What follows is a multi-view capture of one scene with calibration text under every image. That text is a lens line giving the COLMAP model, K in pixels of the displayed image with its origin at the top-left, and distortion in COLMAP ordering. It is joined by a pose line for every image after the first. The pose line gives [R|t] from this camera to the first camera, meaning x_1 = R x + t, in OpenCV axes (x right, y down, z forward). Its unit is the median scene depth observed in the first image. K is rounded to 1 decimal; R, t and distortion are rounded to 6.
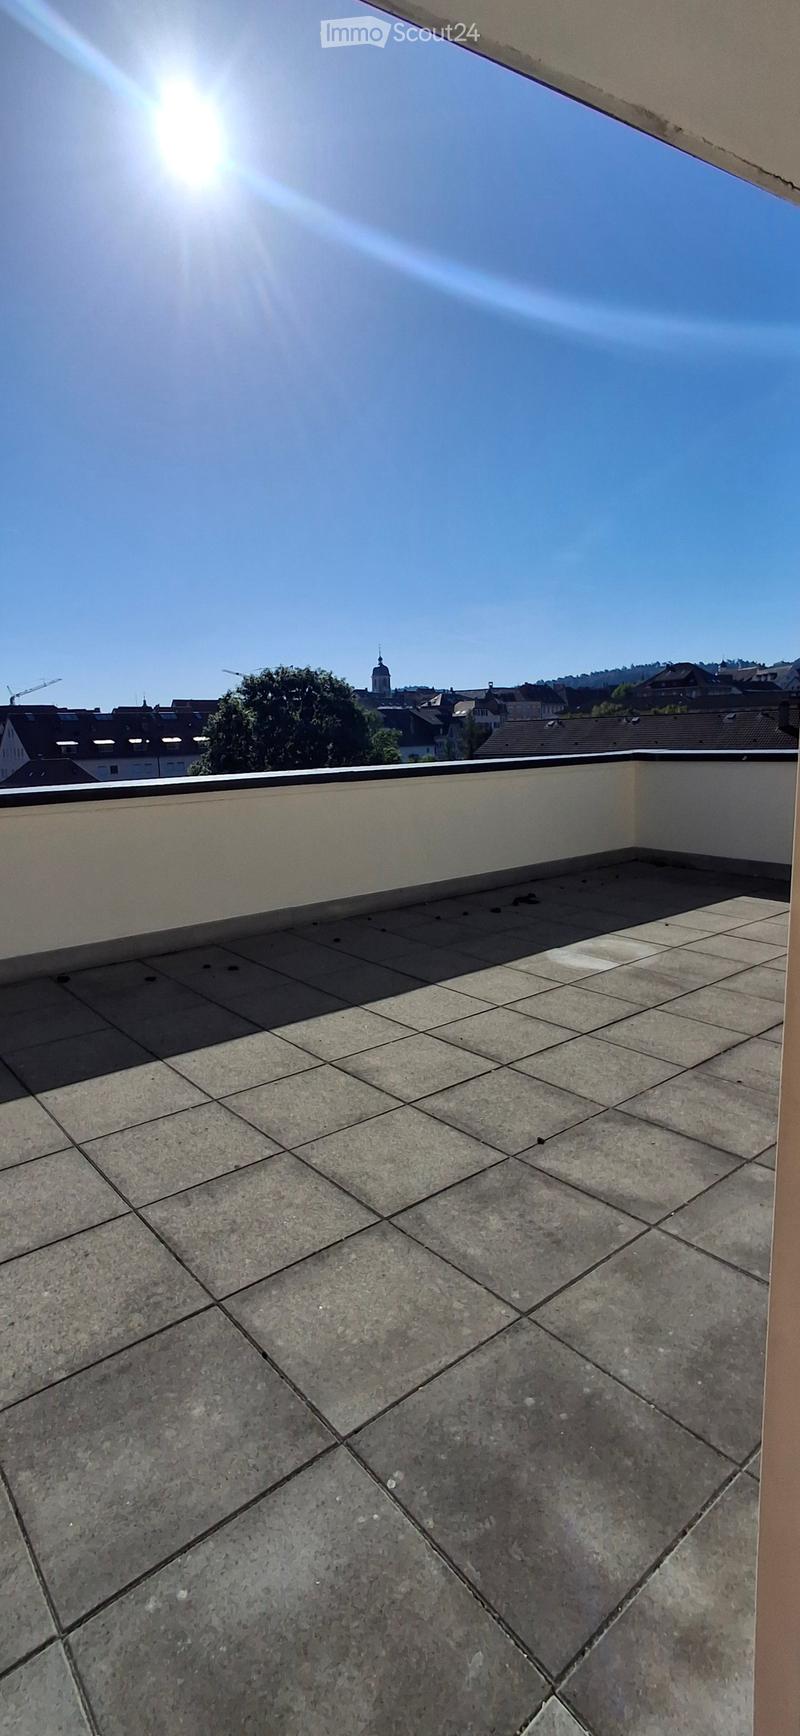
lens RADIAL K [[804.6, 0, 379.4], [0, 804.6, 866.0], [0, 0, 1]] dist [-0.002850, 0.000089]
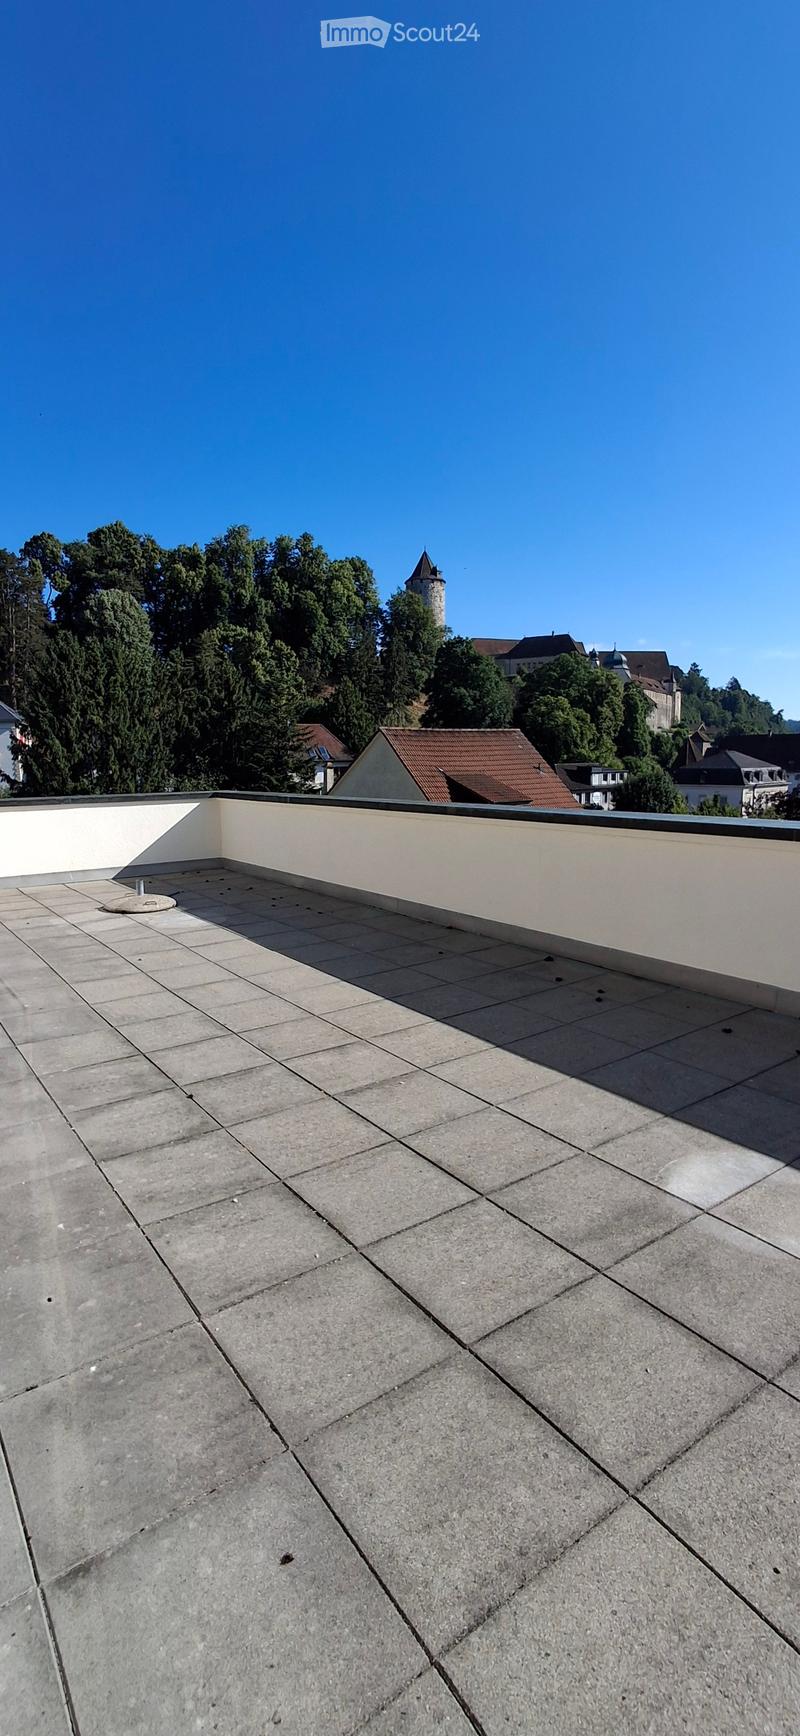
lens RADIAL K [[804.6, 0, 379.4], [0, 804.6, 866.0], [0, 0, 1]] dist [-0.002850, 0.000089]
pose [[-0.069763, 0.159810, -0.984680, 1.196770], [-0.139038, 0.975892, 0.168235, -0.251455], [0.987827, 0.148645, -0.045862, 1.095350]]
